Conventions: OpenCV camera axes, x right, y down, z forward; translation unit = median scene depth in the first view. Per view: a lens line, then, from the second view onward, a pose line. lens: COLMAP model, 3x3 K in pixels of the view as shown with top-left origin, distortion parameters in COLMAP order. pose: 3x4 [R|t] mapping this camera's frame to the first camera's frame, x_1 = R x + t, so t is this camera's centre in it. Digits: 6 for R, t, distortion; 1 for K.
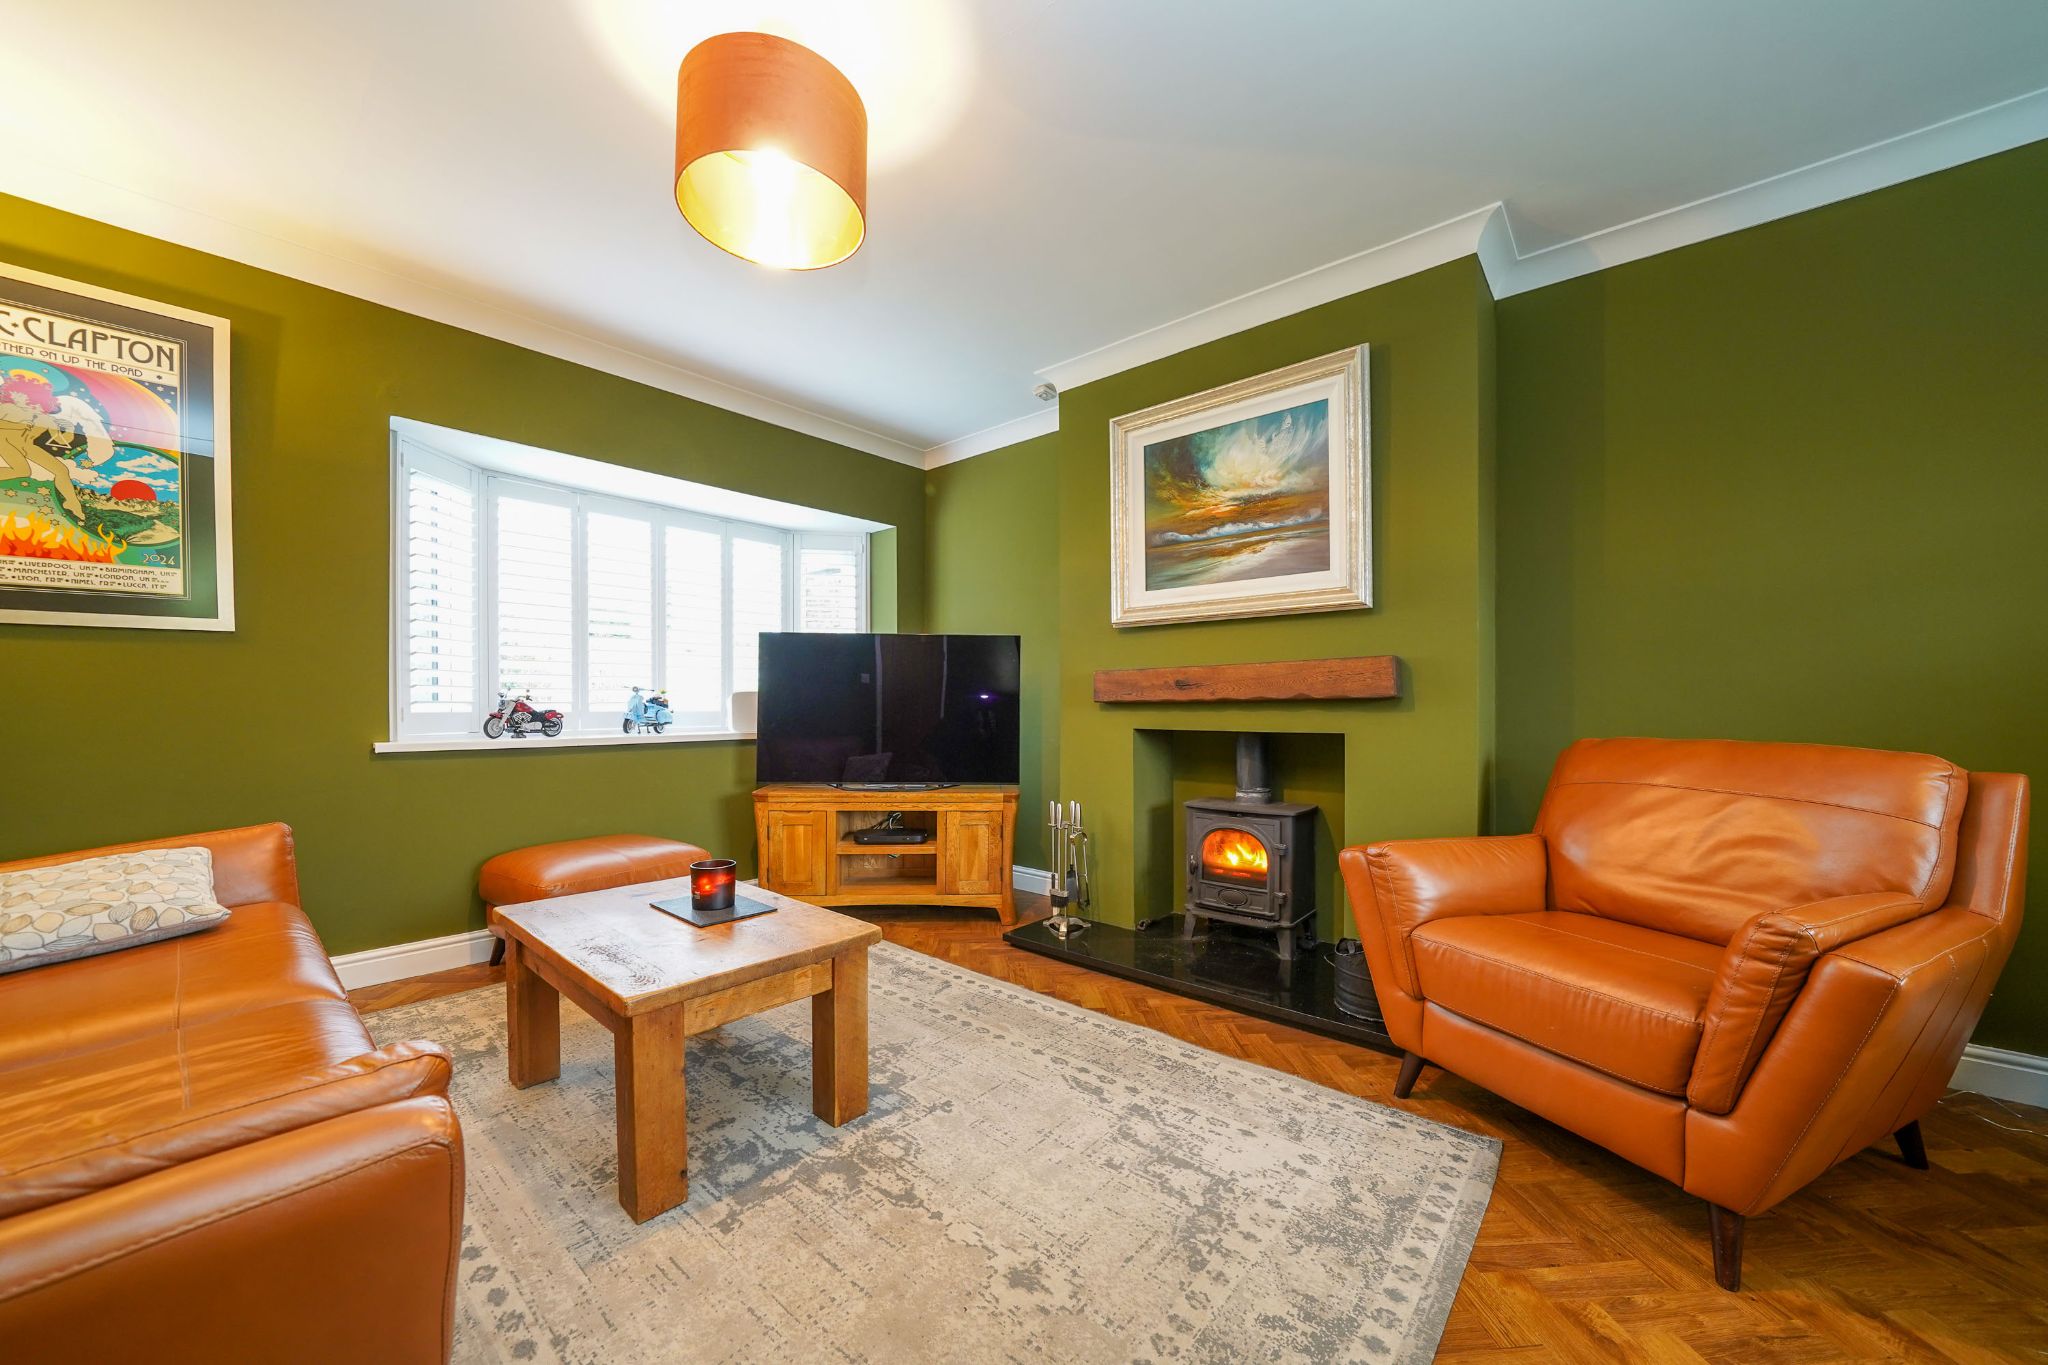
lens RADIAL K [[753.0, 0, 1019.0], [0, 753.0, 699.2], [0, 0, 1]] dist [-0.025361, 0.002809]
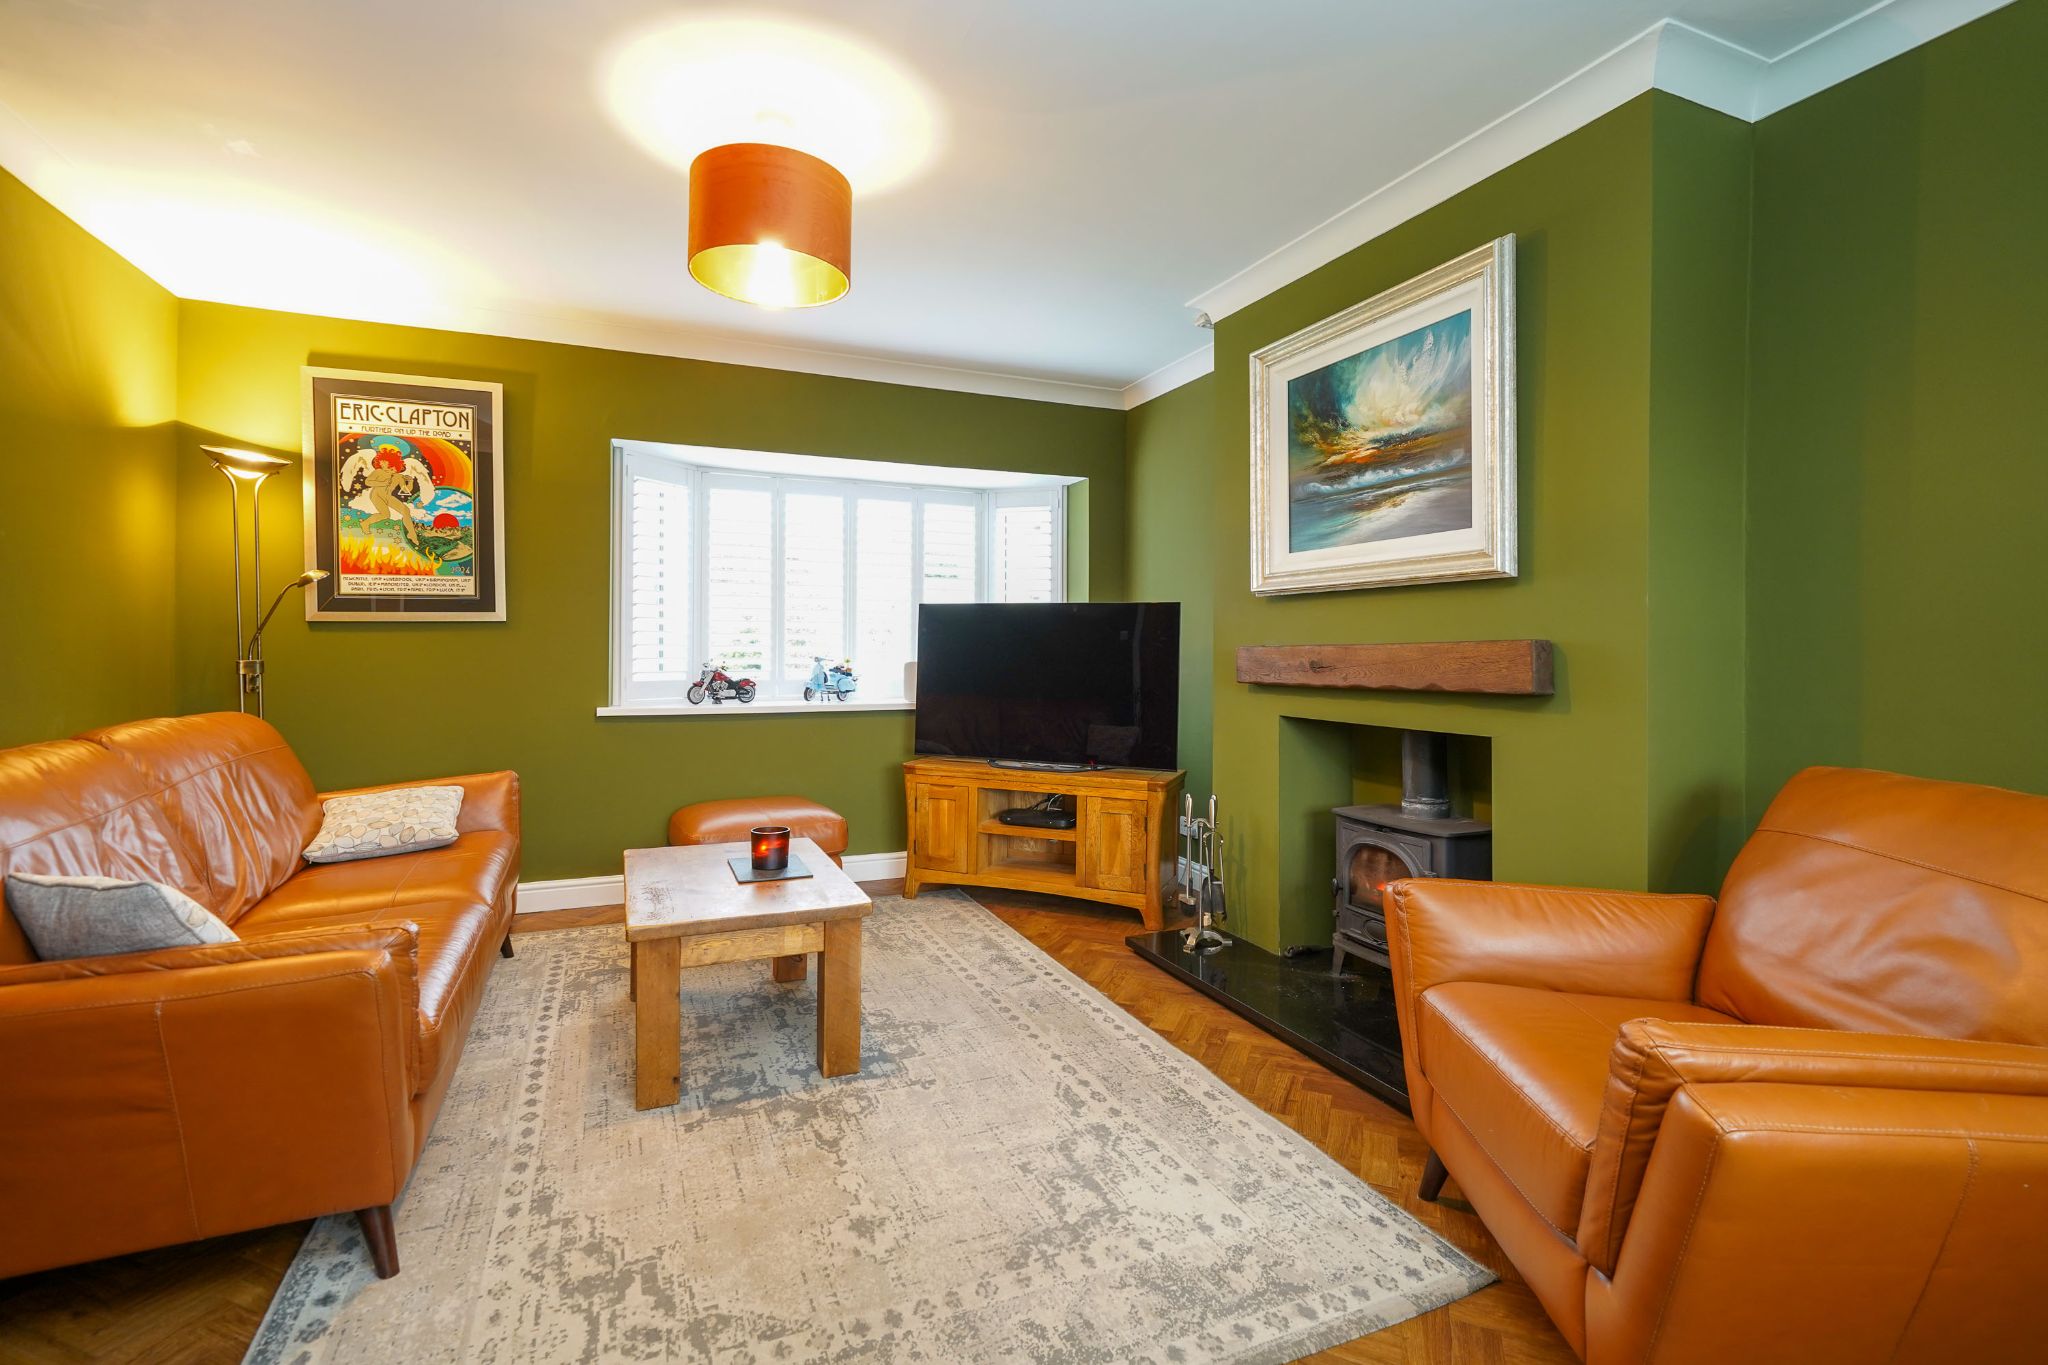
lens RADIAL K [[936.6, 0, 1016.0], [0, 936.6, 631.4], [0, 0, 1]] dist [0.009917, 0.000987]
pose [[0.898402, -0.001365, -0.439173, 0.494144], [-0.003686, 0.999937, -0.010648, -0.060861], [0.439159, 0.011185, 0.898340, -0.108392]]
